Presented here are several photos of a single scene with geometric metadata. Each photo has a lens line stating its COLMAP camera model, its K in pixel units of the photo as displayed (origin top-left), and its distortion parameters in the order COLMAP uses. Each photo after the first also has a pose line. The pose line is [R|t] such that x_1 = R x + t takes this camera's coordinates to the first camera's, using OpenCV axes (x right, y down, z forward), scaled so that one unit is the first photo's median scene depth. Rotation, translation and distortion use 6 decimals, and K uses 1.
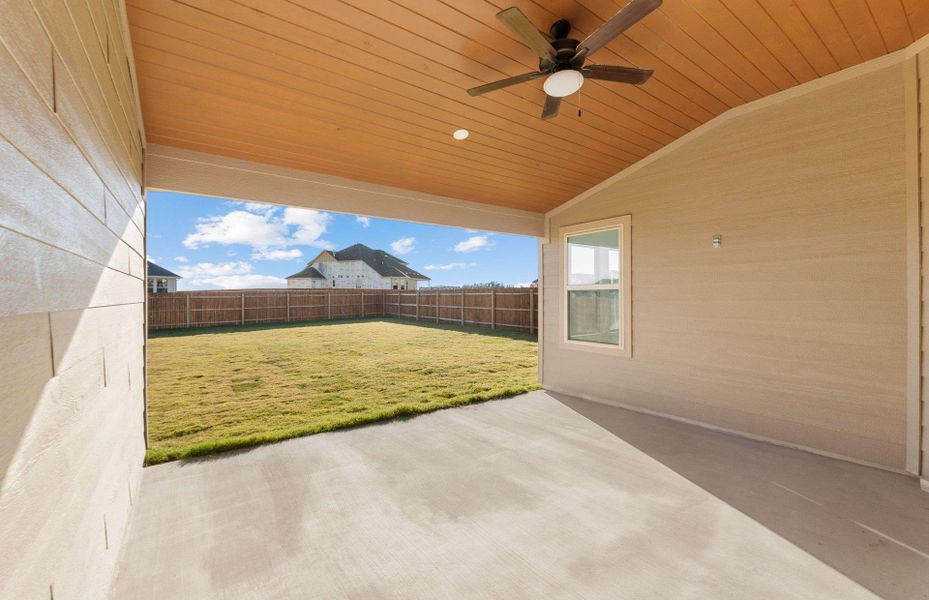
lens RADIAL K [[388.5, 0, 467.0], [0, 388.5, 299.0], [0, 0, 1]] dist [-0.004369, -0.000335]
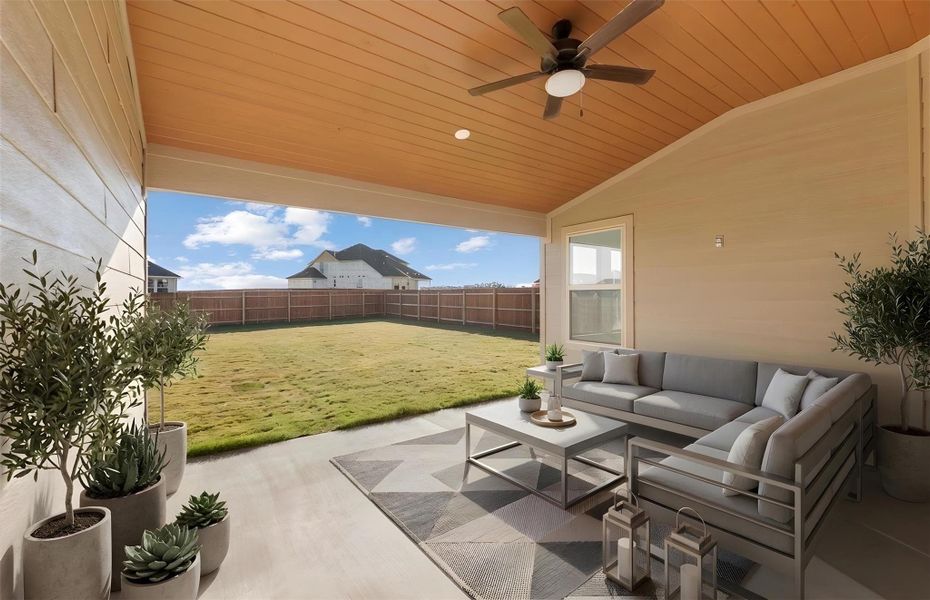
lens RADIAL K [[383.9, 0, 473.8], [0, 383.9, 298.3], [0, 0, 1]] dist [-0.004480, -0.000315]
pose [[0.999996, 0.000420, -0.002893, 0.018992], [-0.000425, 0.999998, -0.001722, -0.000080], [0.002893, 0.001723, 0.999994, 0.013963]]
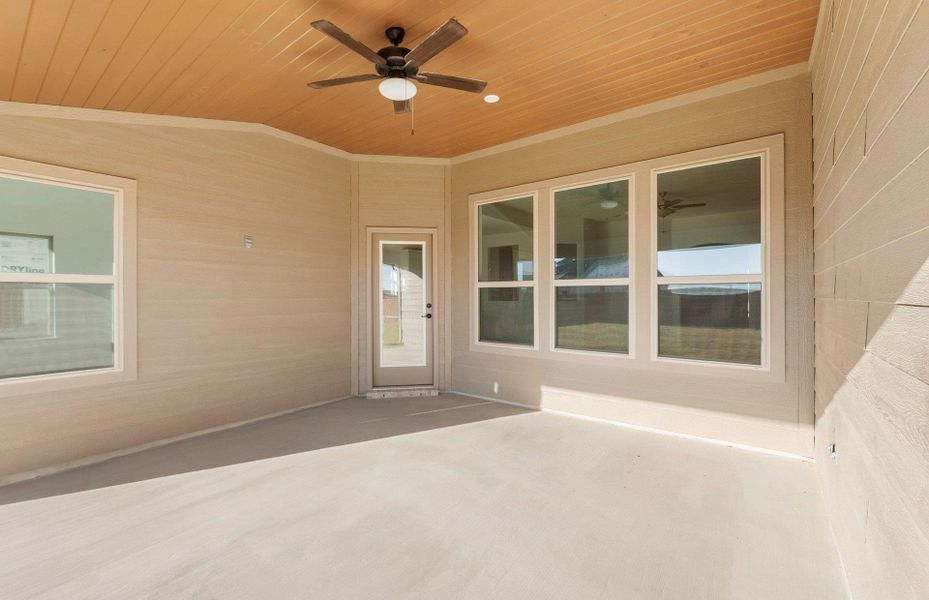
lens RADIAL K [[388.5, 0, 474.0], [0, 388.5, 297.7], [0, 0, 1]] dist [-0.004369, -0.000335]
pose [[-0.289345, -0.003038, 0.957220, -0.342792], [0.005816, 0.999971, 0.004931, -0.000157], [-0.957207, 0.006994, -0.289319, 0.469387]]
